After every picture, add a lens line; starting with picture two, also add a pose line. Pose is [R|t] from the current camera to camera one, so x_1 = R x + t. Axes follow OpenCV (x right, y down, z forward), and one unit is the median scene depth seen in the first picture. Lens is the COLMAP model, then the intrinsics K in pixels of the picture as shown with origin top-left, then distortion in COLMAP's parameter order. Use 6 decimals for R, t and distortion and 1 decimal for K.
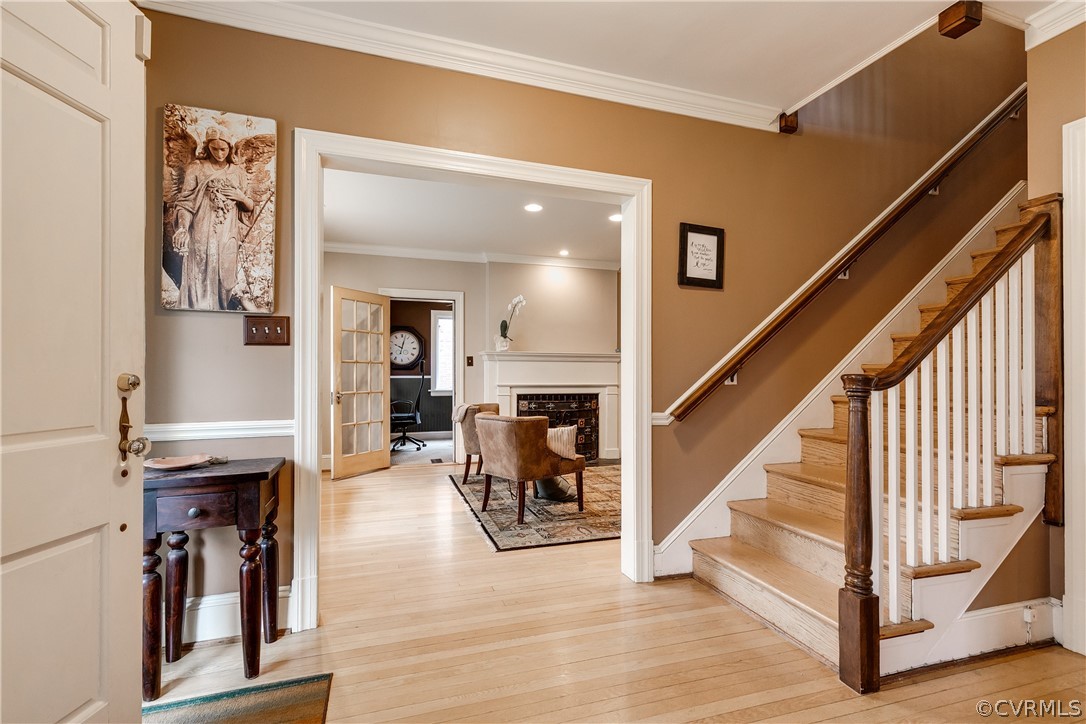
lens RADIAL K [[494.5, 0, 533.7], [0, 494.5, 372.1], [0, 0, 1]] dist [0.004427, -0.000681]
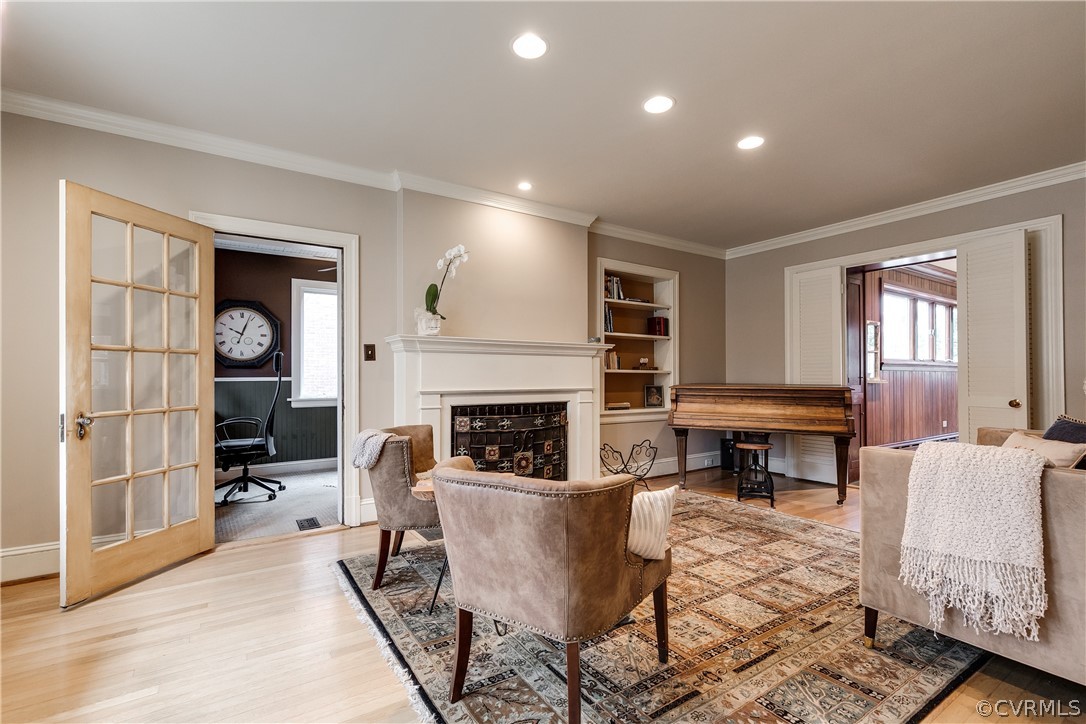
lens RADIAL K [[494.5, 0, 547.1], [0, 494.5, 371.4], [0, 0, 1]] dist [0.004427, -0.000681]
pose [[0.958717, -0.000601, 0.284363, -0.100667], [0.001239, 0.999997, -0.002064, 0.002756], [-0.284361, 0.002331, 0.958715, 0.393938]]
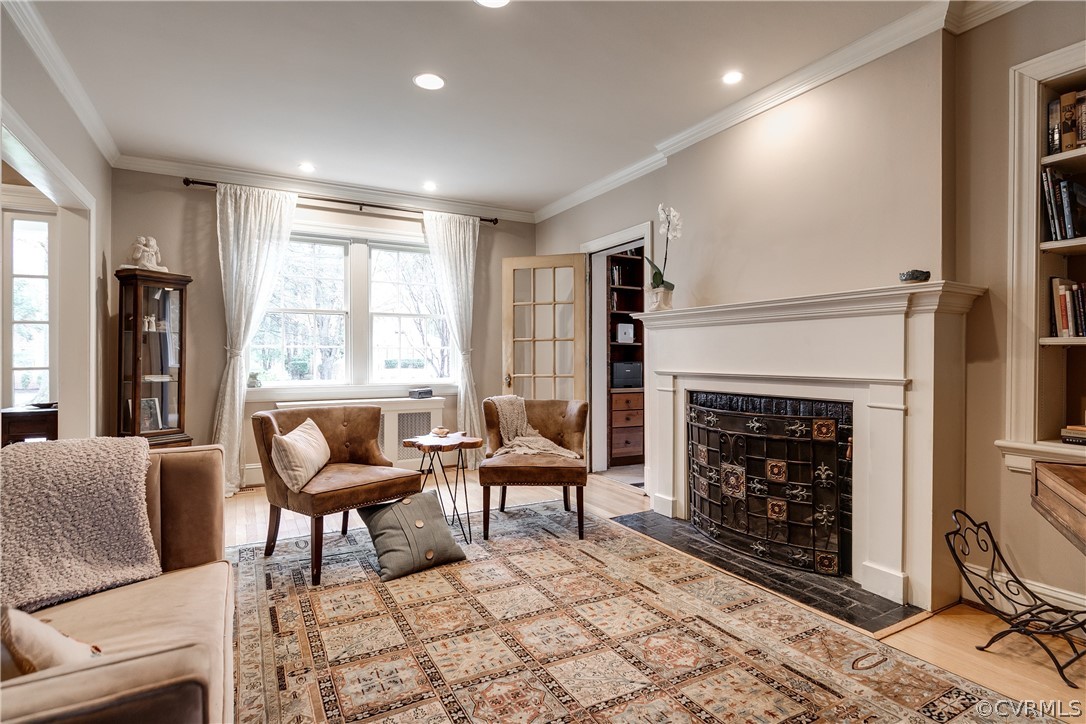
lens RADIAL K [[554.4, 0, 546.7], [0, 554.4, 363.3], [0, 0, 1]] dist [0.001474, -0.000417]
pose [[0.204826, 0.008541, -0.978761, 0.545211], [0.008500, 0.999909, 0.010504, 0.008816], [0.978762, -0.010471, 0.204735, 0.777671]]
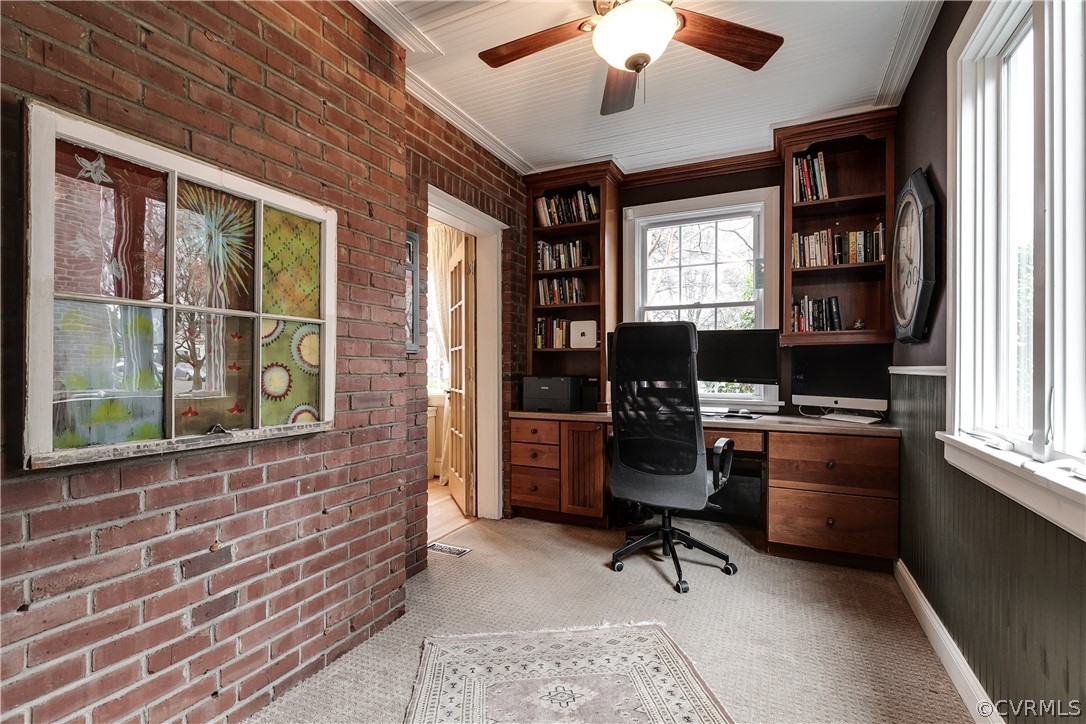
lens RADIAL K [[494.5, 0, 542.9], [0, 494.5, 365.2], [0, 0, 1]] dist [0.004427, -0.000681]
pose [[-0.688875, 0.005477, -0.724859, 0.093962], [0.014032, 0.999885, -0.005780, 0.008730], [0.724744, -0.014153, -0.688873, 1.500403]]
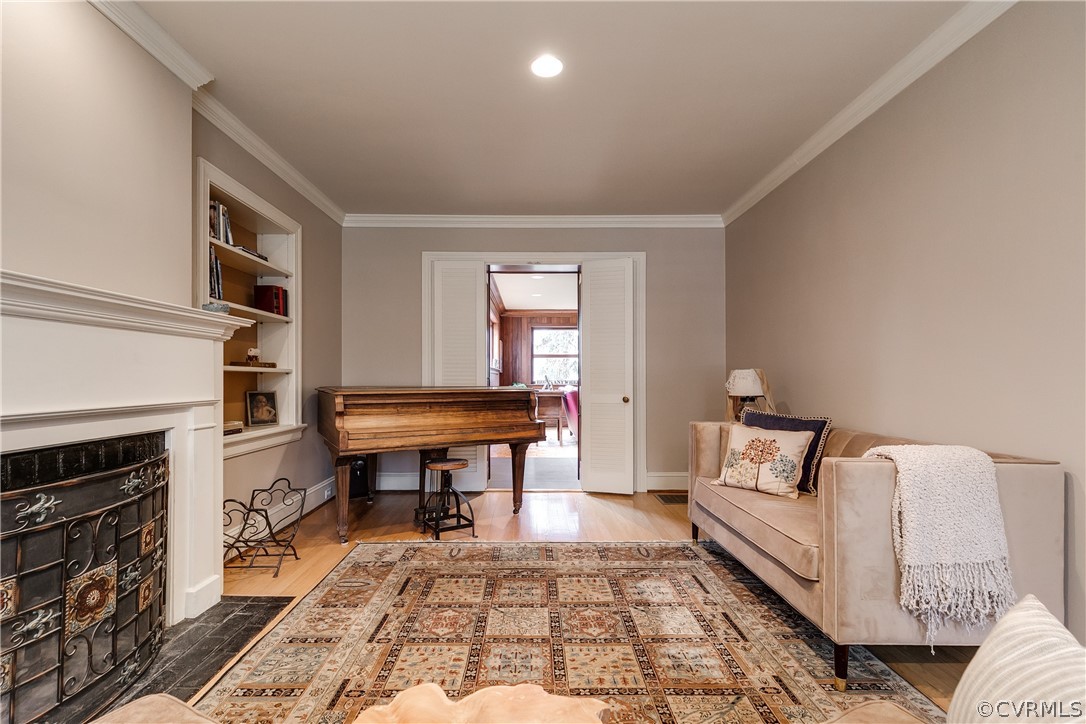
lens RADIAL K [[494.5, 0, 535.5], [0, 494.5, 377.2], [0, 0, 1]] dist [0.004427, -0.000681]
pose [[0.287375, -0.002855, 0.957814, -0.127346], [-0.007222, 0.999961, 0.005147, 0.005103], [-0.957791, -0.008397, 0.287343, 0.751196]]
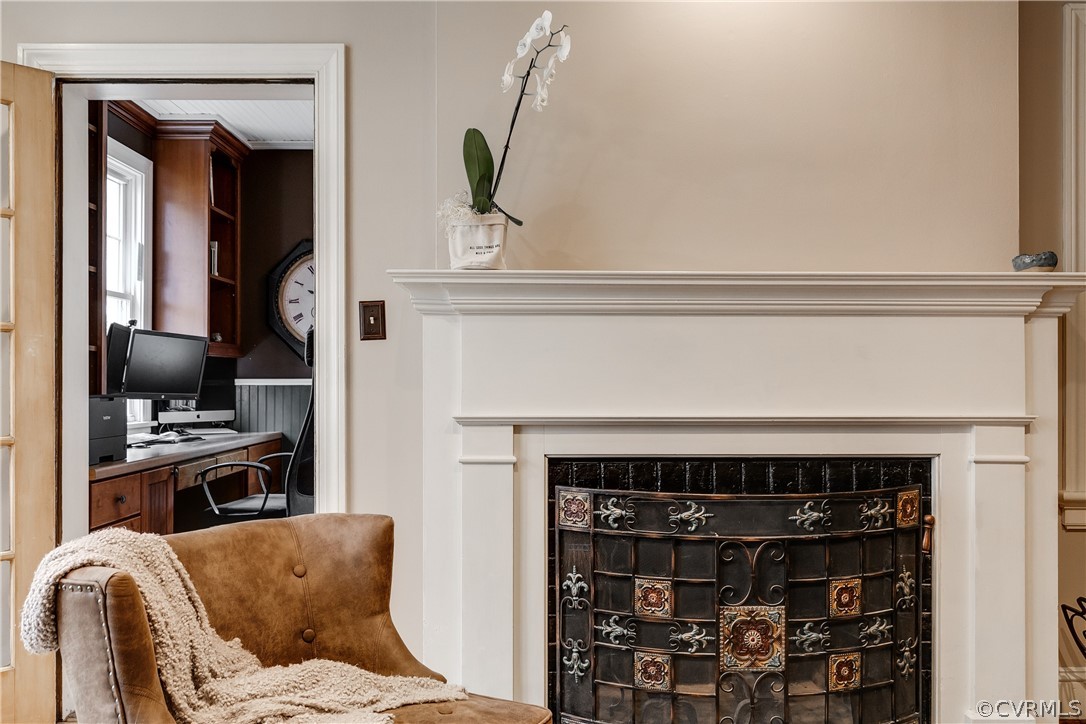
lens RADIAL K [[867.1, 0, 542.7], [0, 867.1, 372.3], [0, 0, 1]] dist [-0.001423, -0.000757]
pose [[0.959548, -0.002921, -0.281531, 0.082782], [0.003776, 0.999990, 0.002493, 0.003959], [0.281521, -0.003456, 0.959549, 0.647502]]
